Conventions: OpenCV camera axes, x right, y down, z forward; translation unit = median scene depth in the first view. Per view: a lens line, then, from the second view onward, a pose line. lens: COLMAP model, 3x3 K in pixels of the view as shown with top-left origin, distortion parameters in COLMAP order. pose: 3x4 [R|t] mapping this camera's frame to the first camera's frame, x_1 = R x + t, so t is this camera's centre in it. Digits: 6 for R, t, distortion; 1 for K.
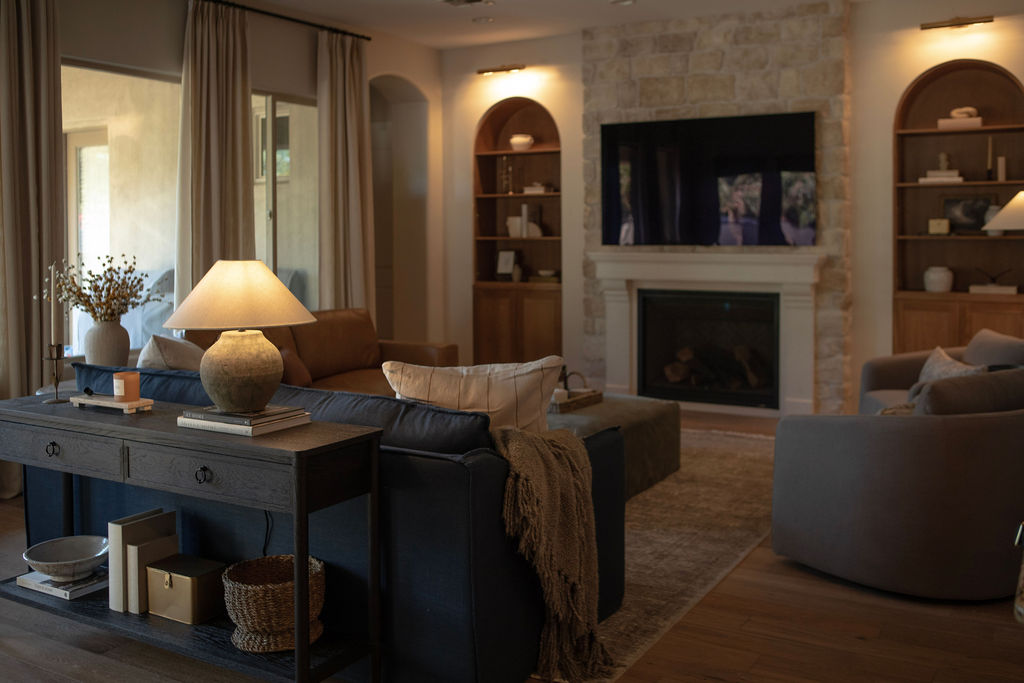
lens RADIAL K [[1103.2, 0, 544.1], [0, 1103.2, 240.1], [0, 0, 1]] dist [-0.005387, 0.015041]
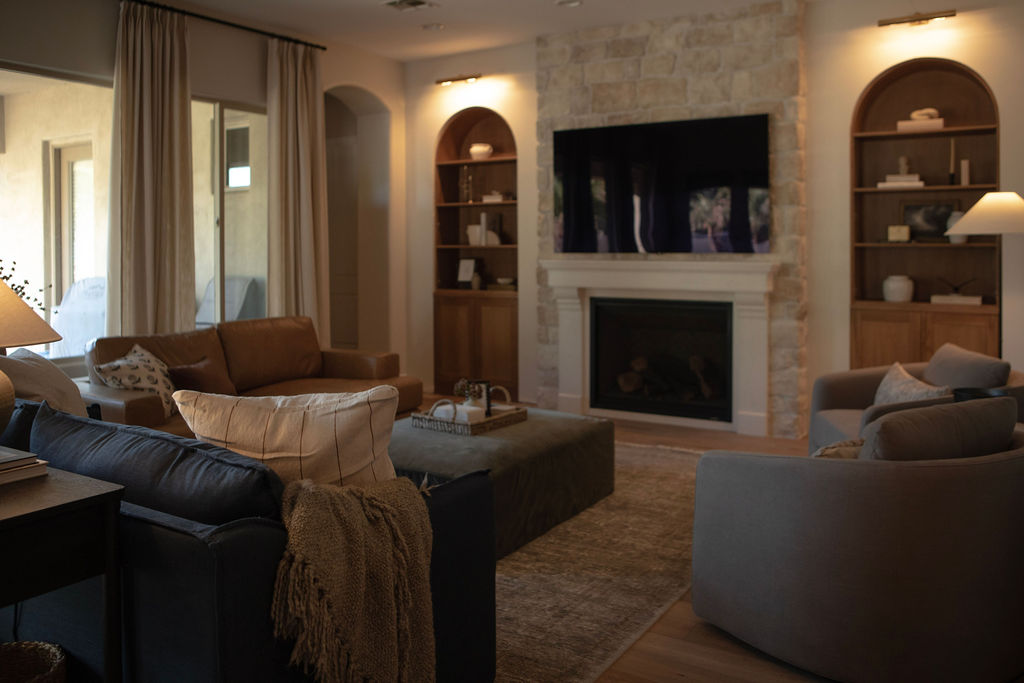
lens RADIAL K [[935.9, 0, 516.9], [0, 935.9, 246.5], [0, 0, 1]] dist [-0.037923, 0.011706]
pose [[0.998657, 0.001151, -0.051794, 0.067453], [-0.001569, 0.999967, -0.008013, 0.006095], [0.051783, 0.008084, 0.998626, 0.173191]]
